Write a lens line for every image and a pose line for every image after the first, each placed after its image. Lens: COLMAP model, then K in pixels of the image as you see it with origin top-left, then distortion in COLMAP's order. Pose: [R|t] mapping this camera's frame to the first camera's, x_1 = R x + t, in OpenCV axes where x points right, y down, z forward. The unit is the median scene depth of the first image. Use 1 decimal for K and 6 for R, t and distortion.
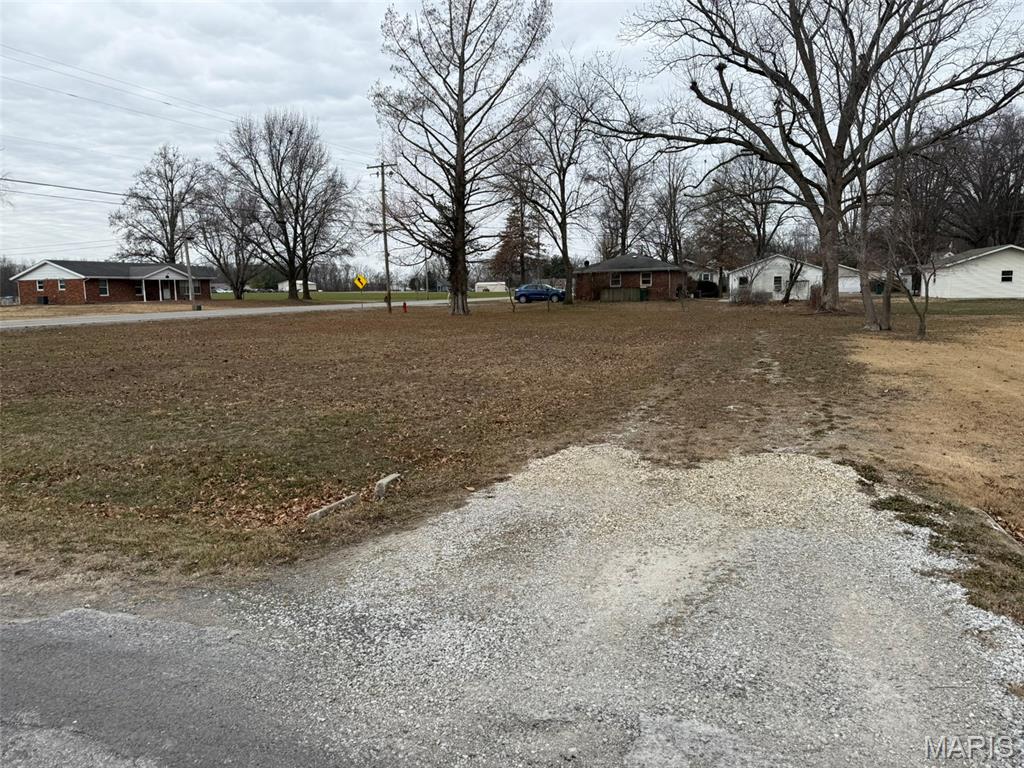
lens RADIAL K [[752.2, 0, 512.0], [0, 752.2, 384.0], [0, 0, 1]] dist [0.180209, -0.281287]
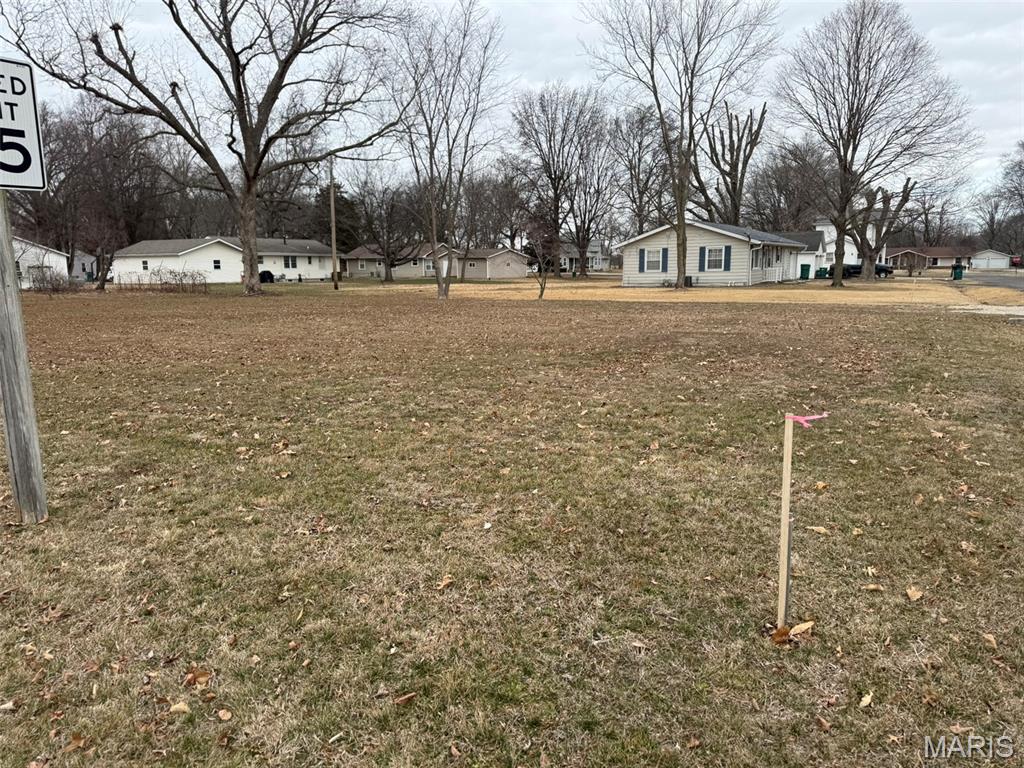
lens RADIAL K [[750.6, 0, 515.2], [0, 750.6, 377.0], [0, 0, 1]] dist [0.105225, -0.132875]
pose [[0.180757, -0.131514, 0.974695, -0.425855], [0.135975, 0.984844, 0.107667, -0.028886], [-0.974083, 0.113073, 0.195900, 0.306691]]
